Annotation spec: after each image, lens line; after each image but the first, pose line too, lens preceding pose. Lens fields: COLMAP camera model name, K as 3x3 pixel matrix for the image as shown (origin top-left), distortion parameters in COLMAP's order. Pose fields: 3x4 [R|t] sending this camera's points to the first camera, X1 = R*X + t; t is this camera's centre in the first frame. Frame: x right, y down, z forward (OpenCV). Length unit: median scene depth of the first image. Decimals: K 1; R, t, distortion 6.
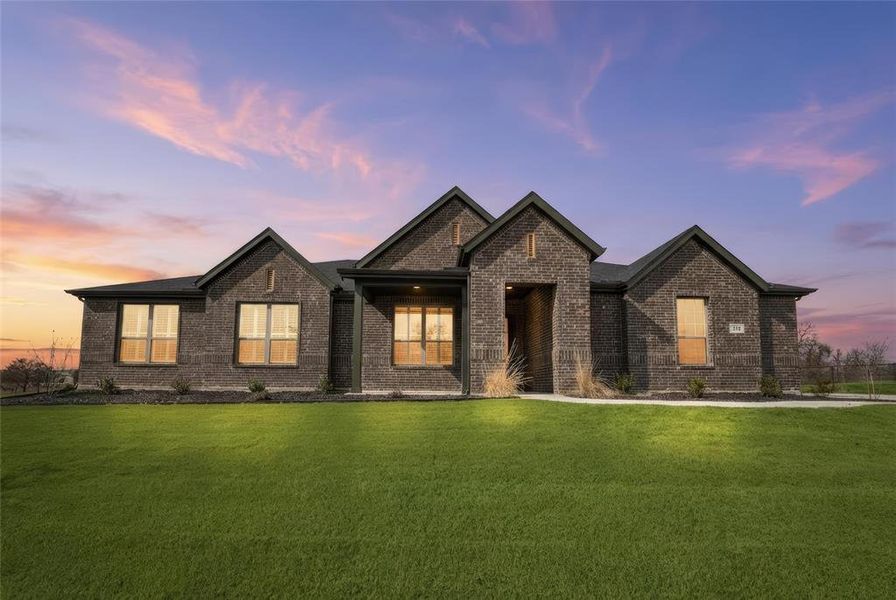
lens RADIAL K [[350.3, 0, 445.4], [0, 350.3, 364.9], [0, 0, 1]] dist [0.000691, 0.000087]
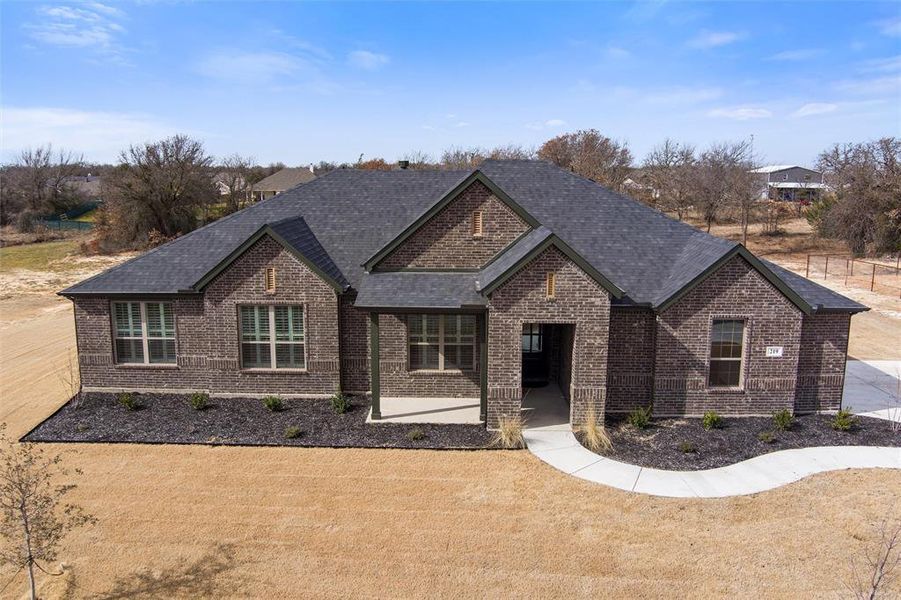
lens RADIAL K [[679.4, 0, 455.2], [0, 679.4, 311.4], [0, 0, 1]] dist [-0.020400, -0.004897]
pose [[0.998952, 0.005318, -0.045457, 0.063819], [0.005457, 0.972301, 0.233668, -0.685916], [0.045440, -0.233671, 0.971253, -0.833007]]
